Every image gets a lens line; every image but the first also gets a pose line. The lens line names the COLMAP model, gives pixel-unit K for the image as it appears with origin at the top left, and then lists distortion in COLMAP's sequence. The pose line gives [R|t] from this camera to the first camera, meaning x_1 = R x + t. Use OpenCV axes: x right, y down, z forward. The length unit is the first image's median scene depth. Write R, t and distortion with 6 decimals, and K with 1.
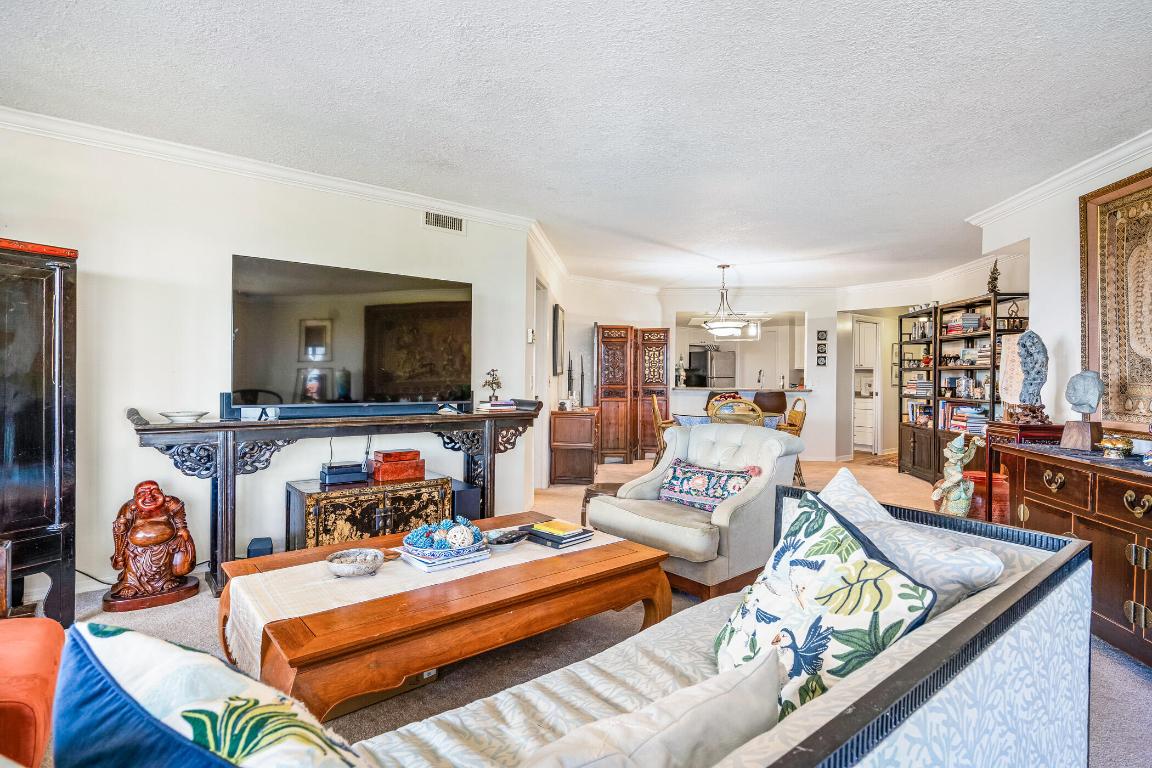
lens RADIAL K [[588.9, 0, 576.0], [0, 588.9, 384.0], [0, 0, 1]] dist [-0.001405, -0.000130]
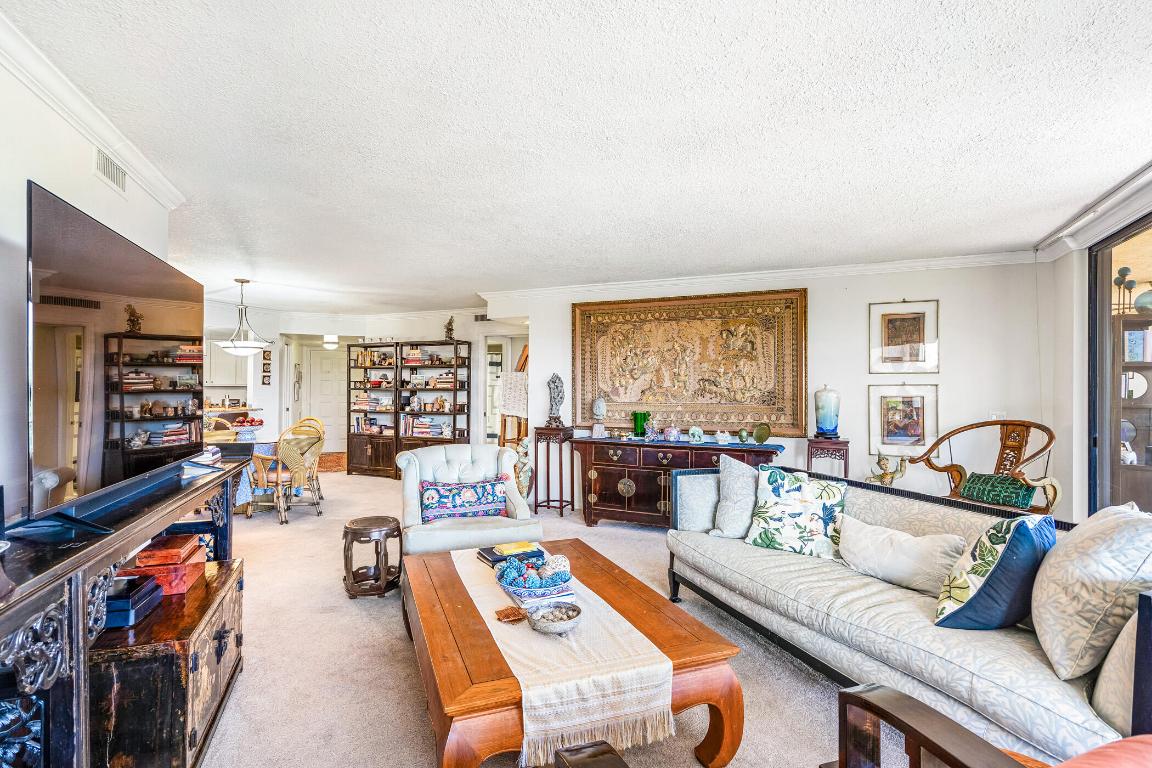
lens RADIAL K [[551.2, 0, 579.1], [0, 551.2, 388.1], [0, 0, 1]] dist [-0.014045, 0.000274]
pose [[0.303507, -0.005798, 0.952812, -0.360137], [0.009523, 0.999950, 0.003051, -0.024090], [-0.952782, 0.008148, 0.303547, 0.199422]]
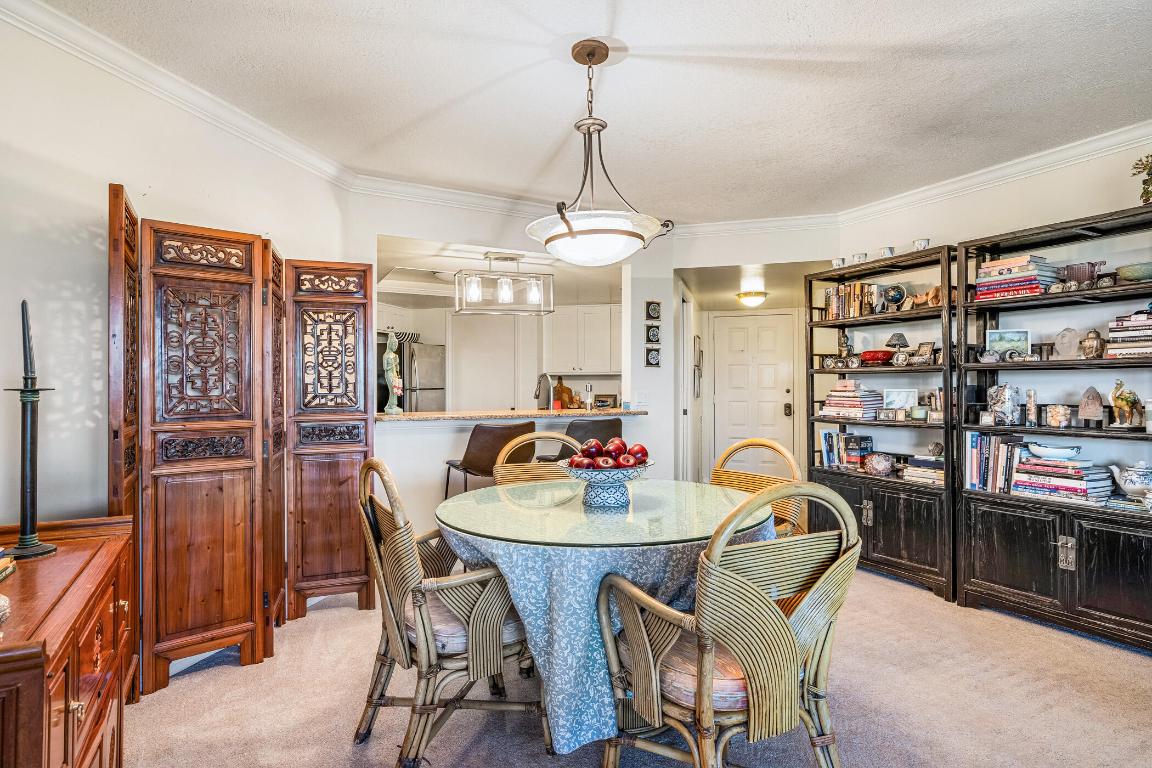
lens RADIAL K [[588.9, 0, 576.0], [0, 588.9, 384.0], [0, 0, 1]] dist [-0.001405, -0.000130]
pose [[0.814973, -0.009115, 0.579427, 0.045376], [0.018431, 0.999778, -0.010197, -0.010751], [-0.579205, 0.018989, 0.814961, 0.642822]]
